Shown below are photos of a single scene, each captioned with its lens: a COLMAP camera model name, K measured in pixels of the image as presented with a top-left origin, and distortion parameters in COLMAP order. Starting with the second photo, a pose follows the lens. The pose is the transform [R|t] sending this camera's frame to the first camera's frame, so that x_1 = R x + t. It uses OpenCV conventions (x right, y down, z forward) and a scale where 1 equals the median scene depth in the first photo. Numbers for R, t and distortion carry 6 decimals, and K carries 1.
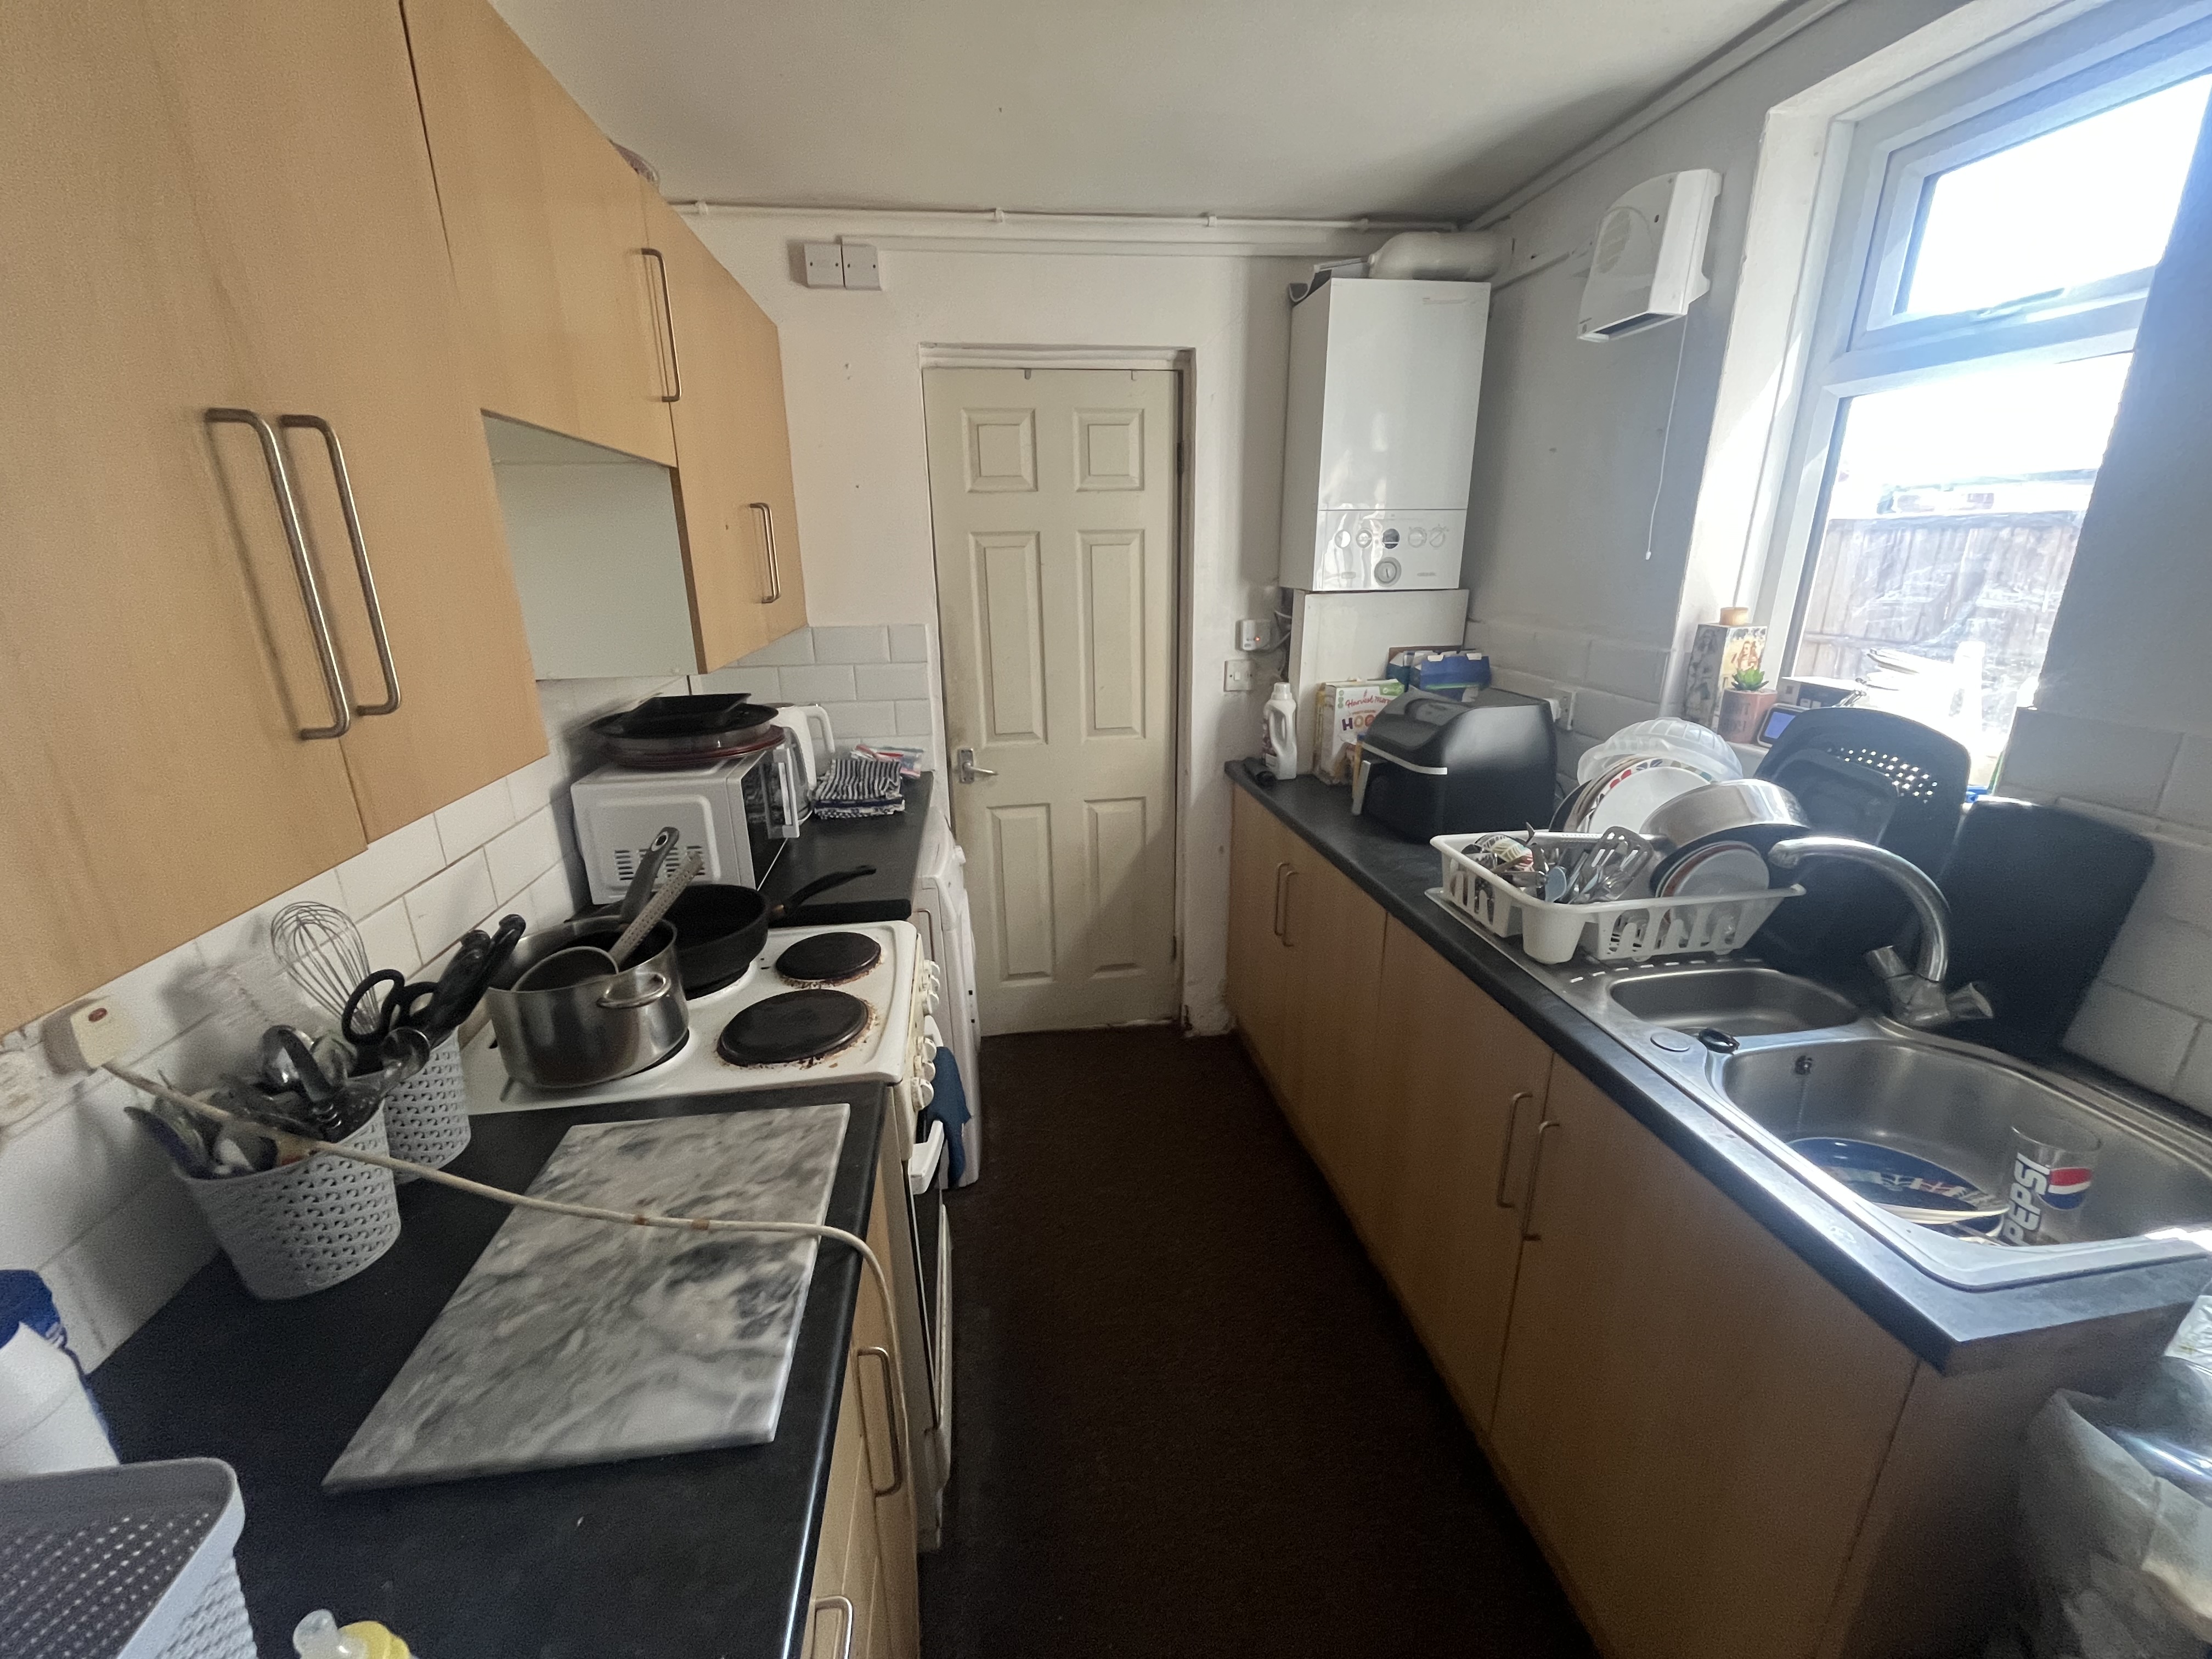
lens RADIAL K [[899.4, 0, 1105.3], [0, 899.4, 835.7], [0, 0, 1]] dist [-0.001848, -0.000697]
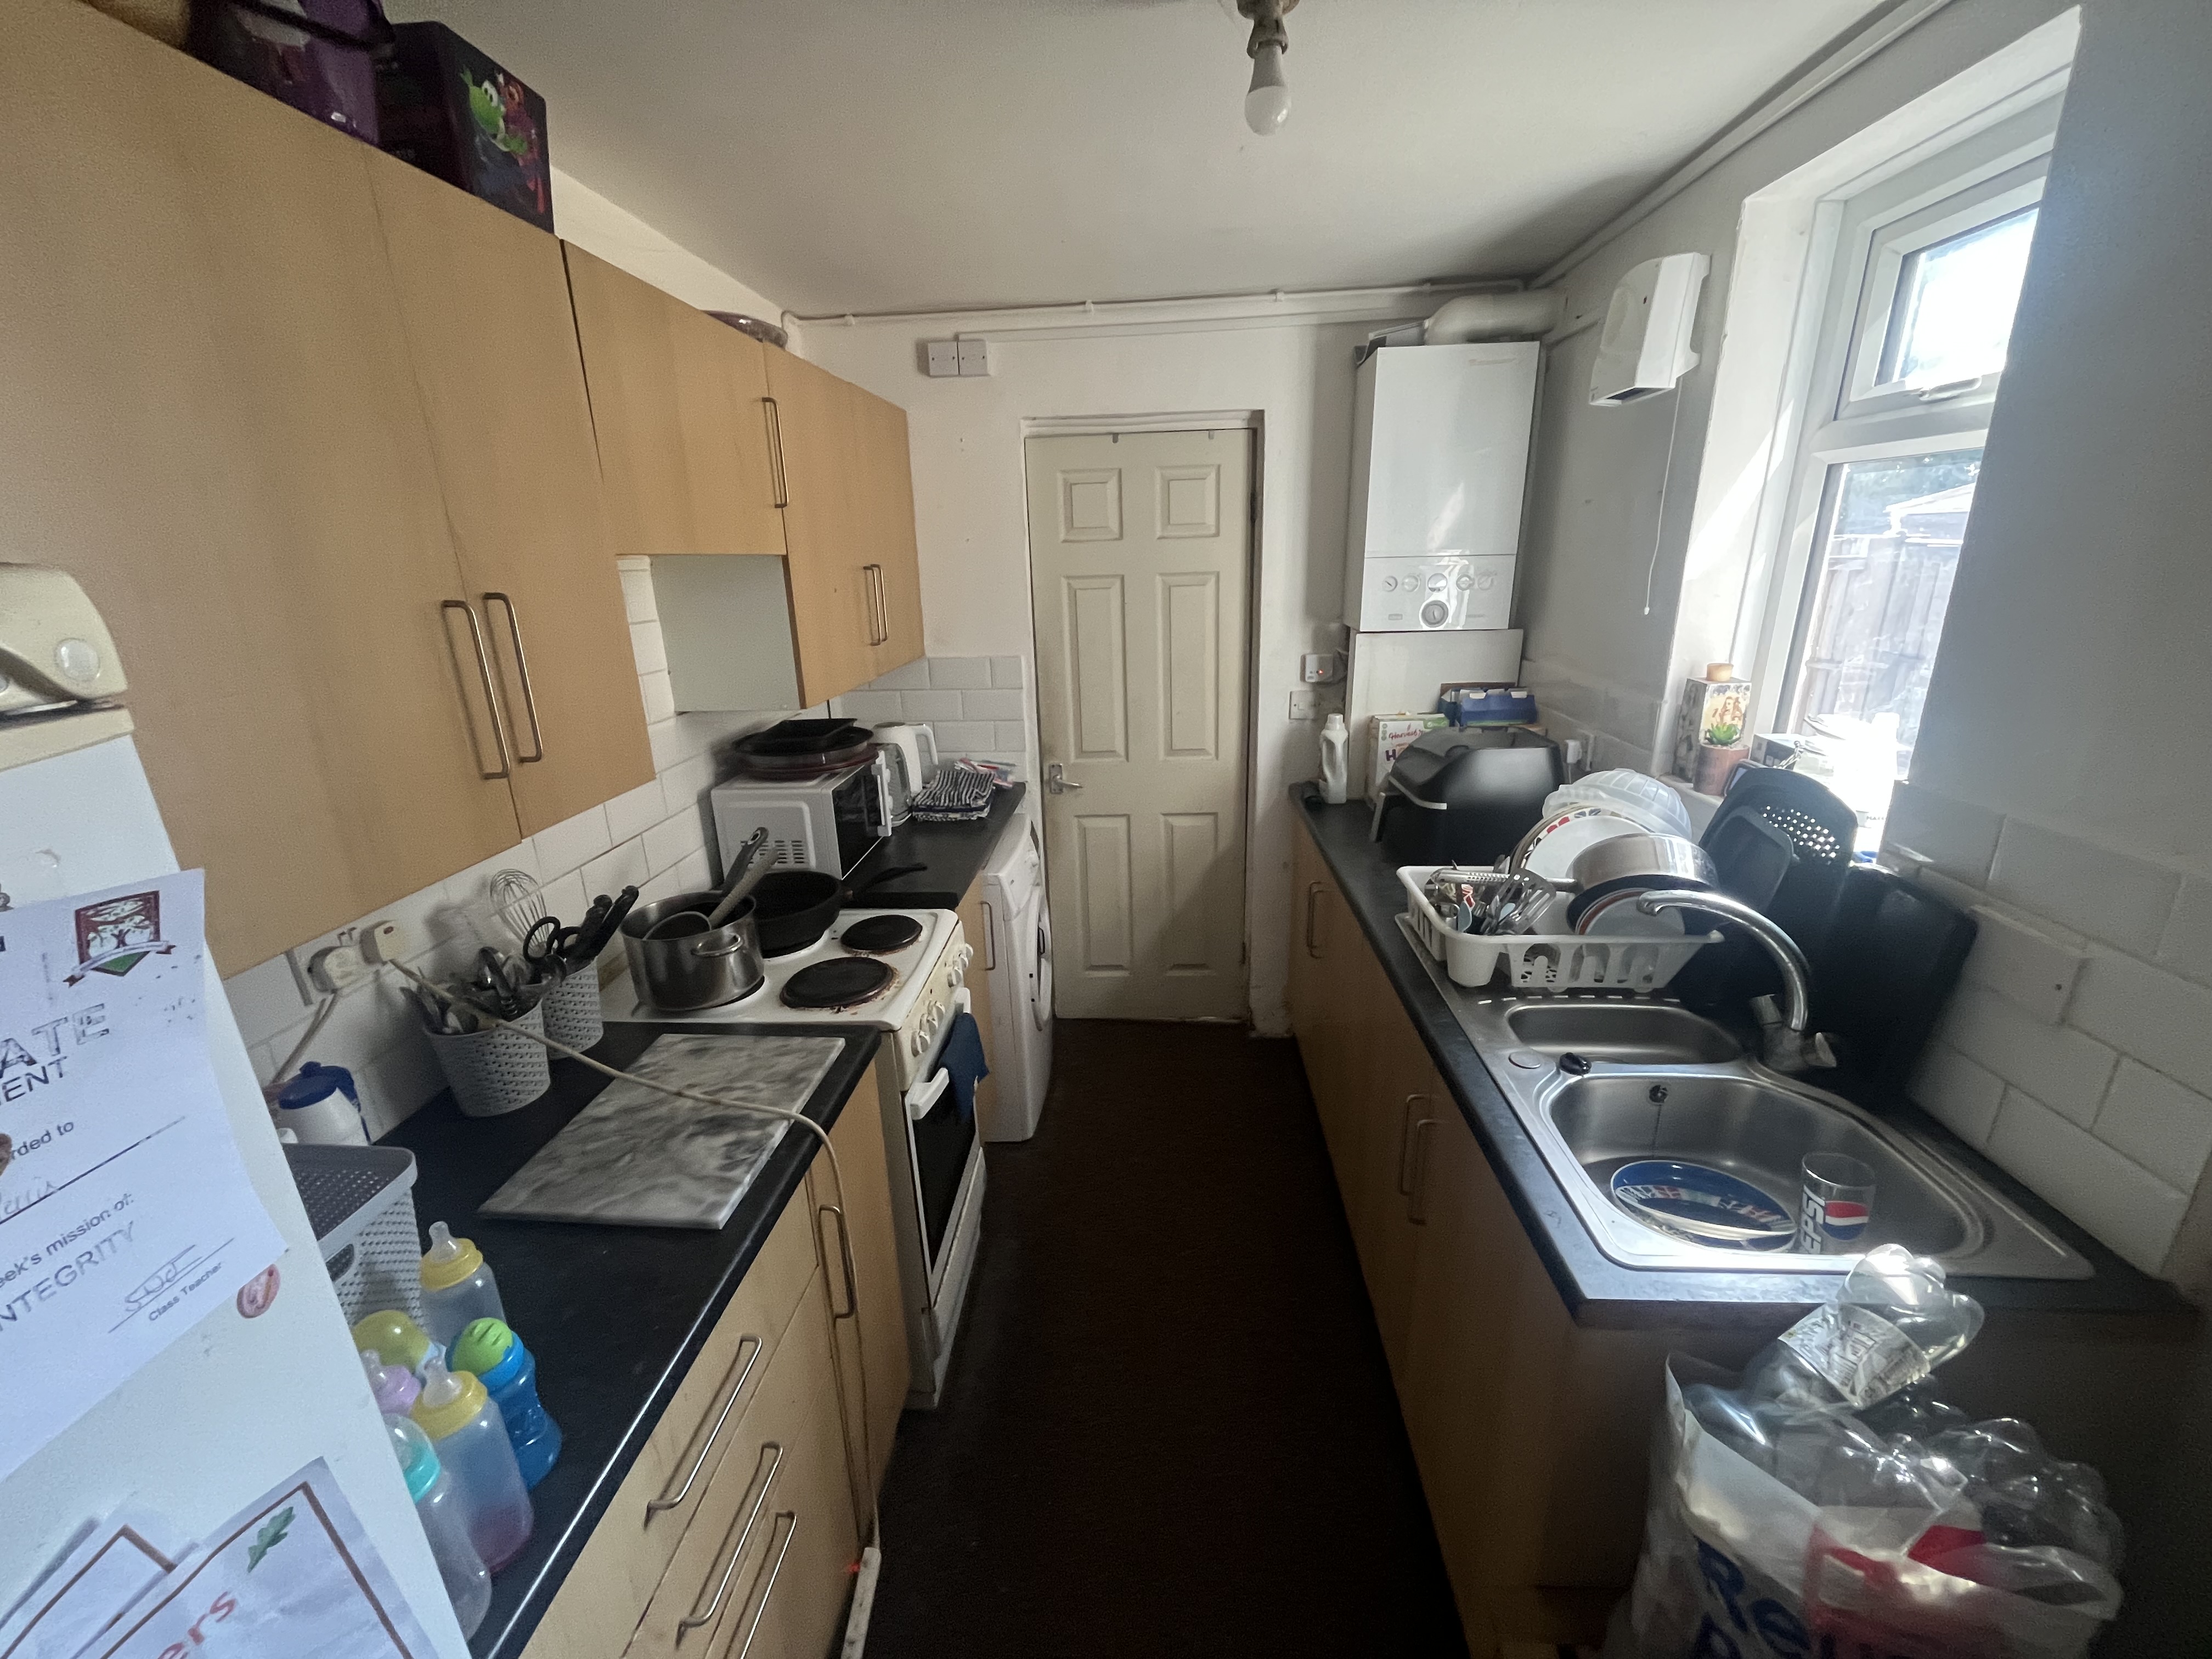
lens RADIAL K [[899.4, 0, 1105.3], [0, 899.4, 835.7], [0, 0, 1]] dist [-0.001848, -0.000697]
pose [[0.977642, 0.051880, -0.203775, 0.238454], [-0.051734, 0.998643, 0.006045, -0.026096], [0.203812, 0.004633, 0.978999, -0.171633]]
